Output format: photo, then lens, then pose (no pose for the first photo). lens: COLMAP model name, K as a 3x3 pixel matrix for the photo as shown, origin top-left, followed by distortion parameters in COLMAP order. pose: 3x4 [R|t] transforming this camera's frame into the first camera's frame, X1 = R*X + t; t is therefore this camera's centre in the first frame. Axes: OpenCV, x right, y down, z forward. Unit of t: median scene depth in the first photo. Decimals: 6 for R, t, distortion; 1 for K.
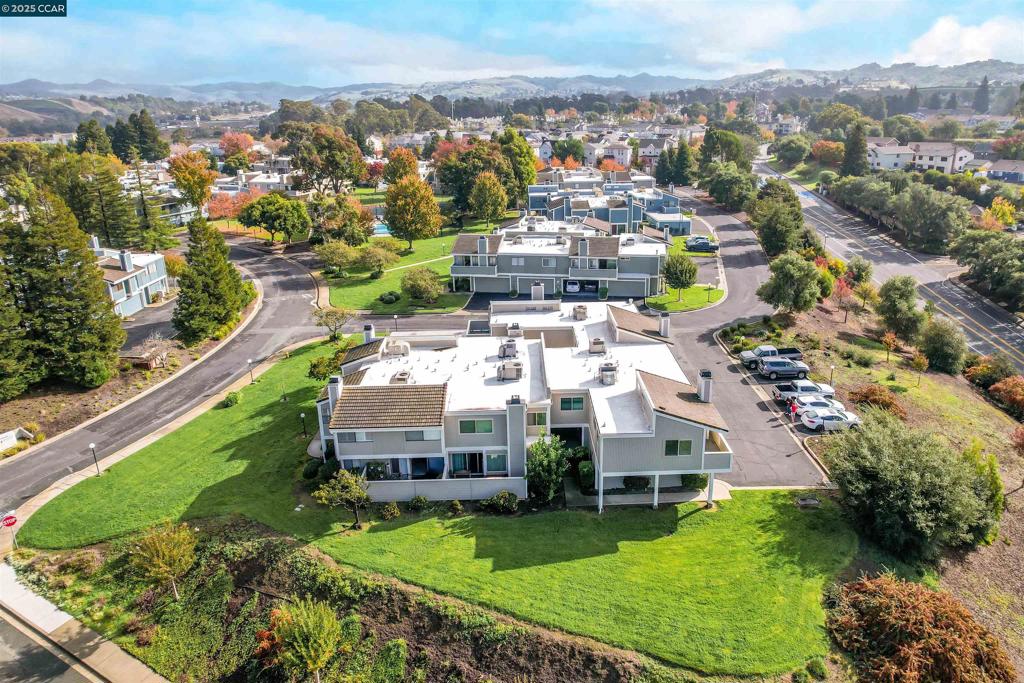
lens RADIAL K [[696.0, 0, 544.8], [0, 696.0, 341.8], [0, 0, 1]] dist [-0.079528, 0.062706]
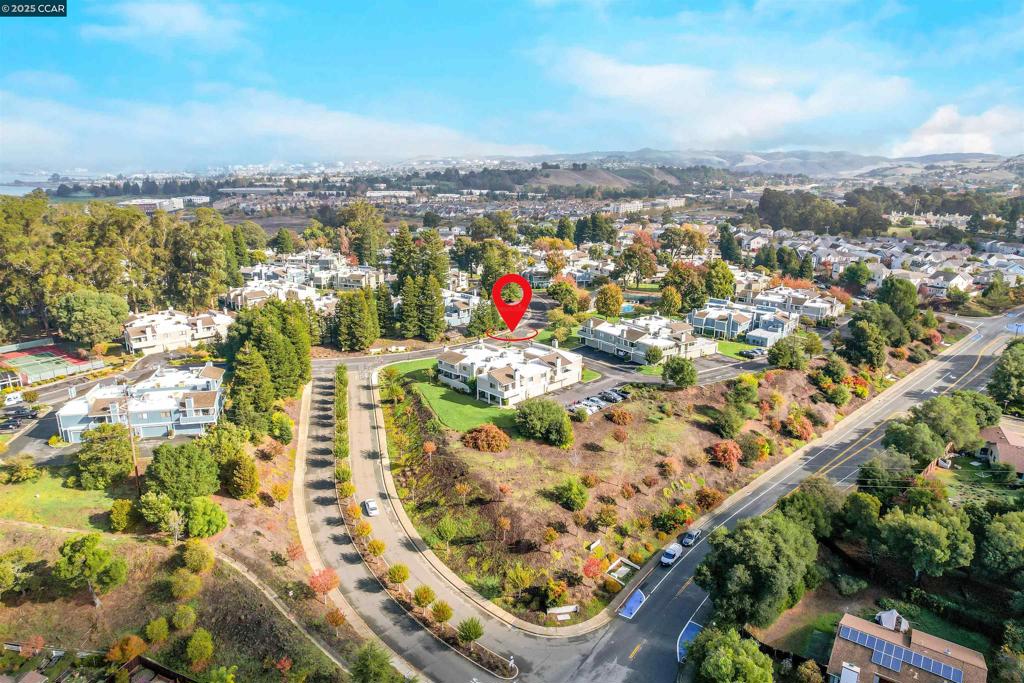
lens RADIAL K [[667.9, 0, 502.9], [0, 667.9, 355.2], [0, 0, 1]] dist [-0.071666, 0.061239]
pose [[0.668852, 0.224741, -0.708610, 1.803408], [-0.262549, 0.963194, 0.057666, -0.140272], [0.695489, 0.147475, 0.703240, -0.934867]]
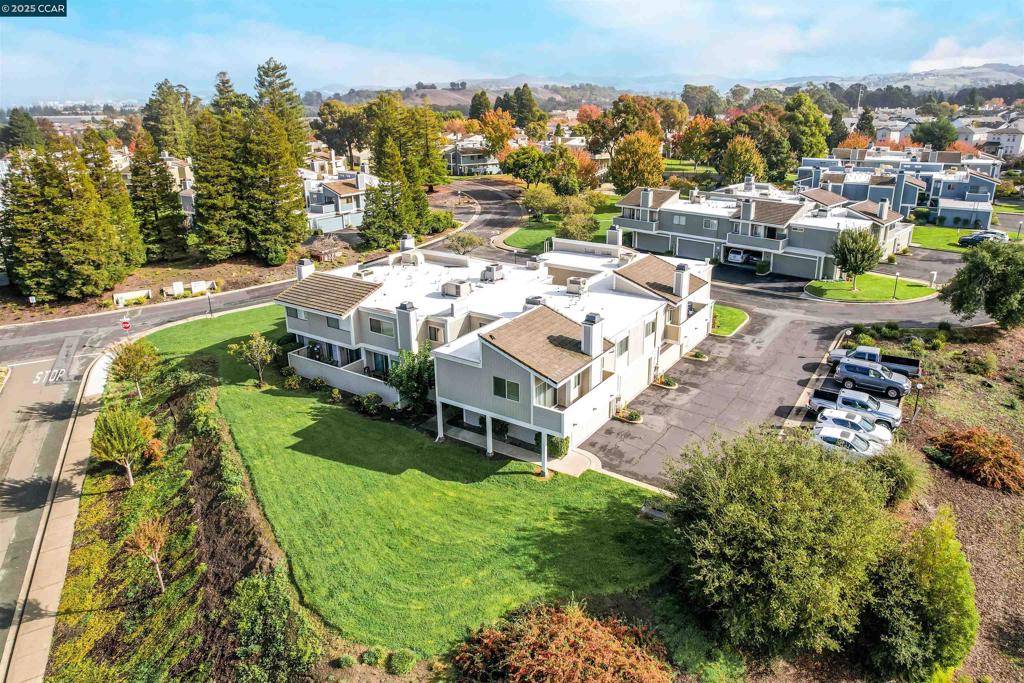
lens RADIAL K [[667.9, 0, 502.9], [0, 667.9, 355.2], [0, 0, 1]] dist [-0.071666, 0.061239]
pose [[0.796157, 0.219102, -0.564029, 0.449717], [-0.197228, 0.975200, 0.100426, 0.023018], [0.572044, 0.031287, 0.819626, 0.237794]]
